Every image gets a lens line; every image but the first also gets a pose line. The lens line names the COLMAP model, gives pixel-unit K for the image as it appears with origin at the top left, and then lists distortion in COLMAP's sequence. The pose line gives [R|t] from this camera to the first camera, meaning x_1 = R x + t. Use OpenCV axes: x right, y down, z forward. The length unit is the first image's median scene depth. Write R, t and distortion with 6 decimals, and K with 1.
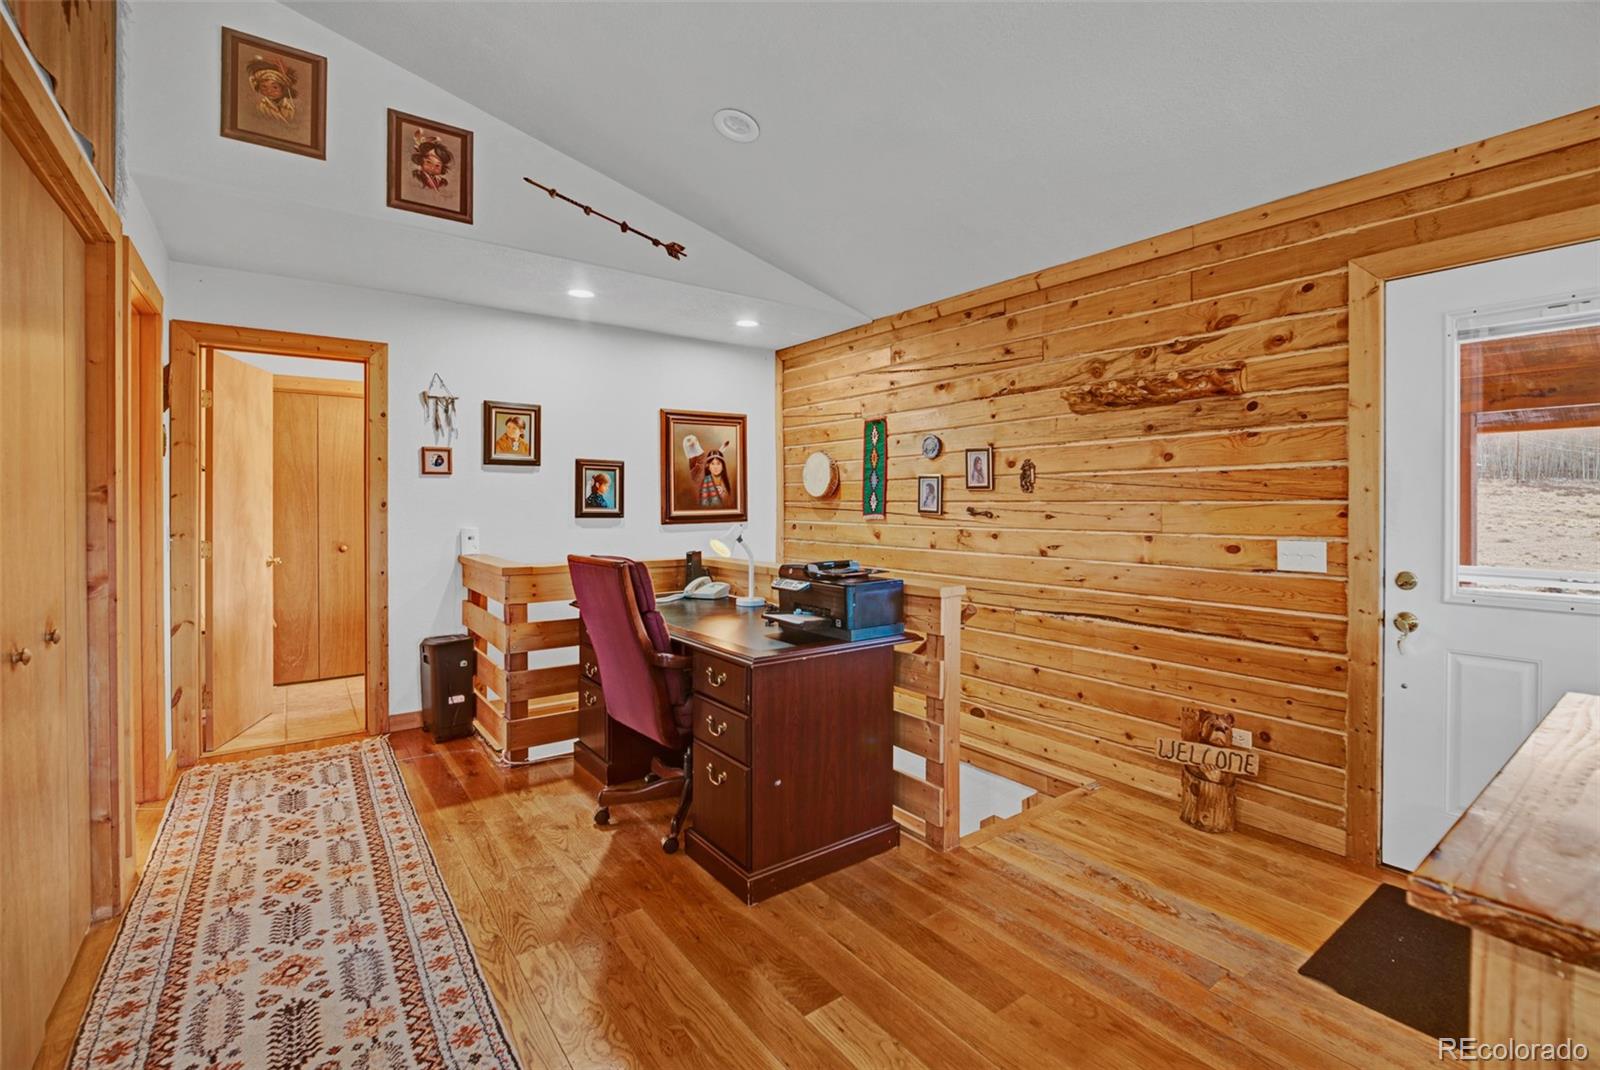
lens RADIAL K [[700.9, 0, 793.8], [0, 700.9, 482.0], [0, 0, 1]] dist [-0.012418, -0.000165]
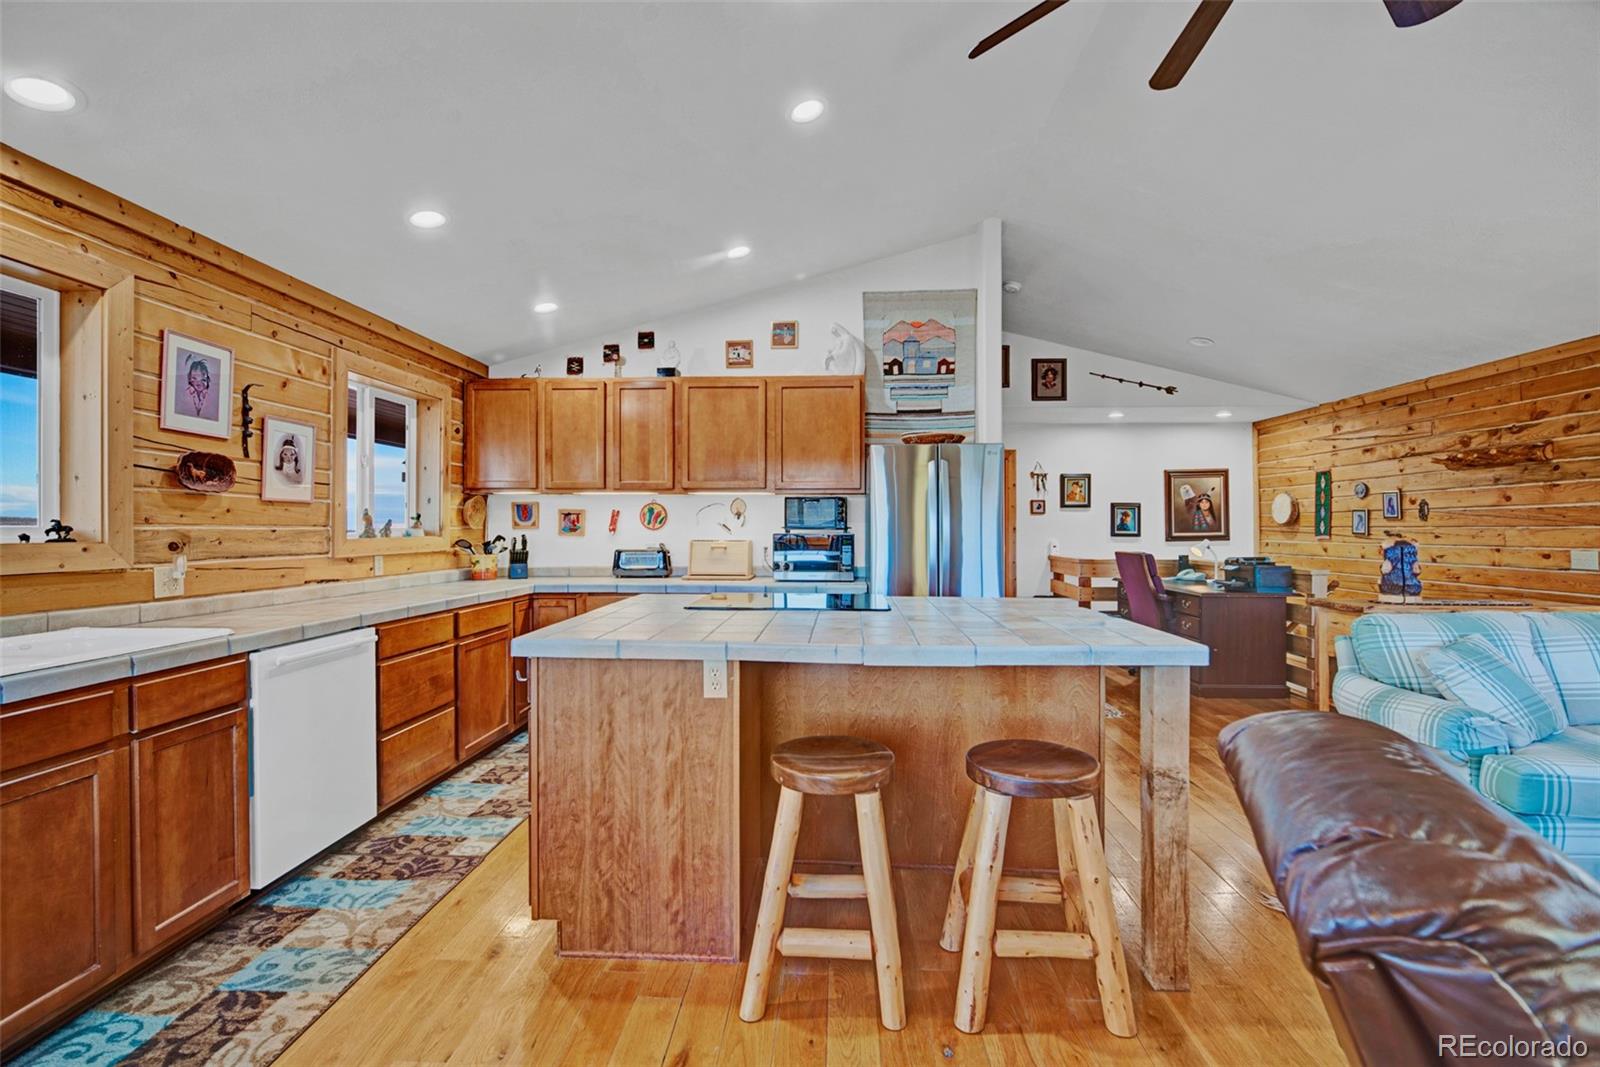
lens RADIAL K [[702.5, 0, 807.5], [0, 702.5, 536.5], [0, 0, 1]] dist [-0.011720, -0.000833]
pose [[0.780574, 0.005945, -0.625035, 0.216020], [0.020047, 0.999202, 0.034539, -0.028035], [0.624742, -0.039491, 0.779832, -0.951999]]
